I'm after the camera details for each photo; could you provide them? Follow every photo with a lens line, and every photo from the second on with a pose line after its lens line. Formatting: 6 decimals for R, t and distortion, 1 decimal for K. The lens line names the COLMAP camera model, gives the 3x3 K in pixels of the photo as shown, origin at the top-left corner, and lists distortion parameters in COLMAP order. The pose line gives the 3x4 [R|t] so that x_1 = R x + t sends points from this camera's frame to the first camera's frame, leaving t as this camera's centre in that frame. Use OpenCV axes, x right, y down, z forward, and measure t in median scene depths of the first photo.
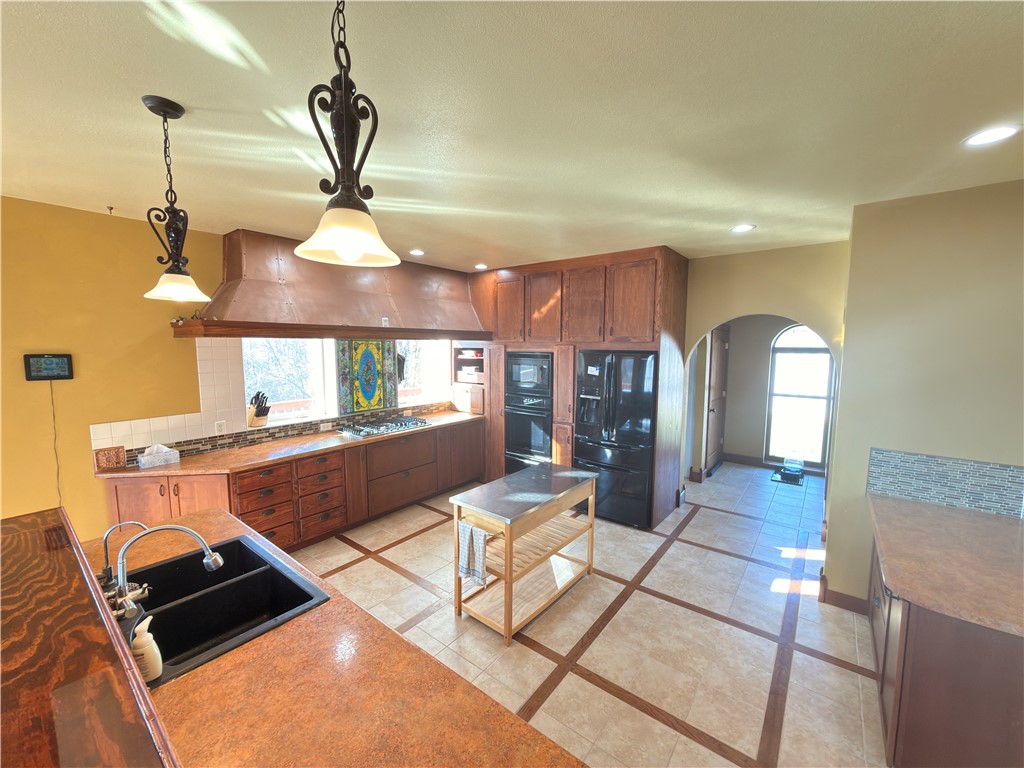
lens RADIAL K [[407.4, 0, 512.5], [0, 407.4, 385.6], [0, 0, 1]] dist [0.000477, -0.000044]
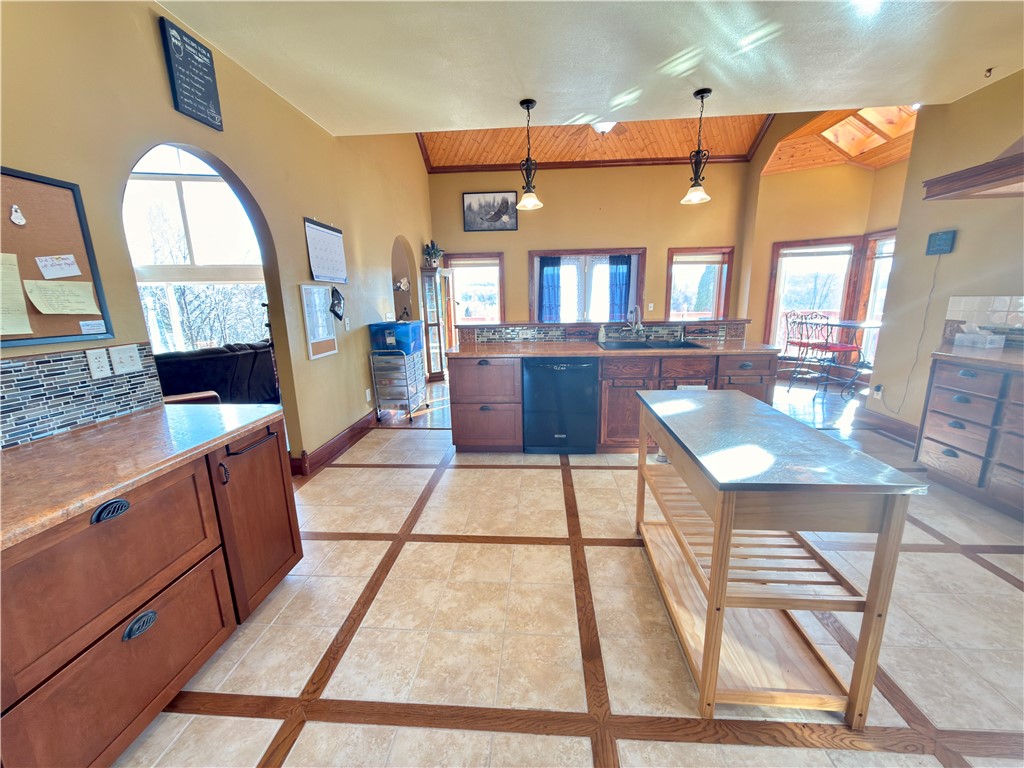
lens RADIAL K [[407.4, 0, 513.7], [0, 407.4, 383.9], [0, 0, 1]] dist [0.000477, -0.000044]
pose [[-0.828238, 0.133085, -0.544344, 0.475598], [-0.038910, 0.955387, 0.292783, 0.036708], [0.559024, 0.263674, -0.786110, 1.030443]]
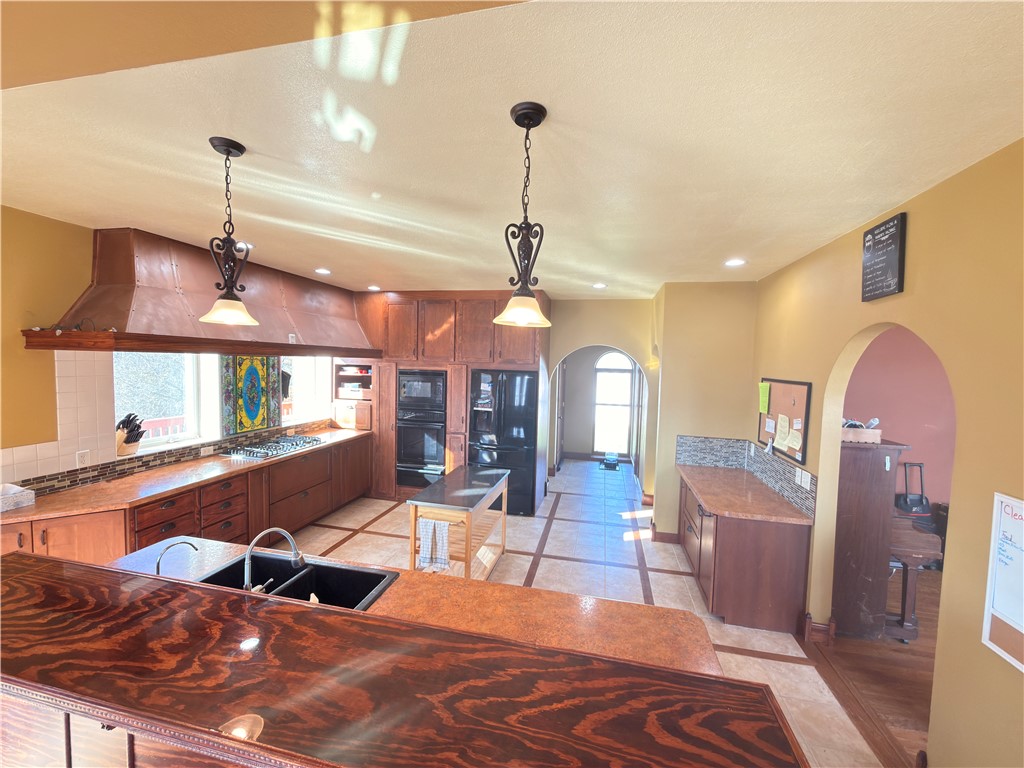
lens RADIAL K [[407.4, 0, 512.7], [0, 407.4, 385.9], [0, 0, 1]] dist [0.000477, -0.000044]
pose [[0.903756, -0.004075, 0.428028, -0.277800], [0.019590, 0.999301, -0.031850, -0.000418], [-0.427599, 0.037170, 0.903204, -0.119643]]
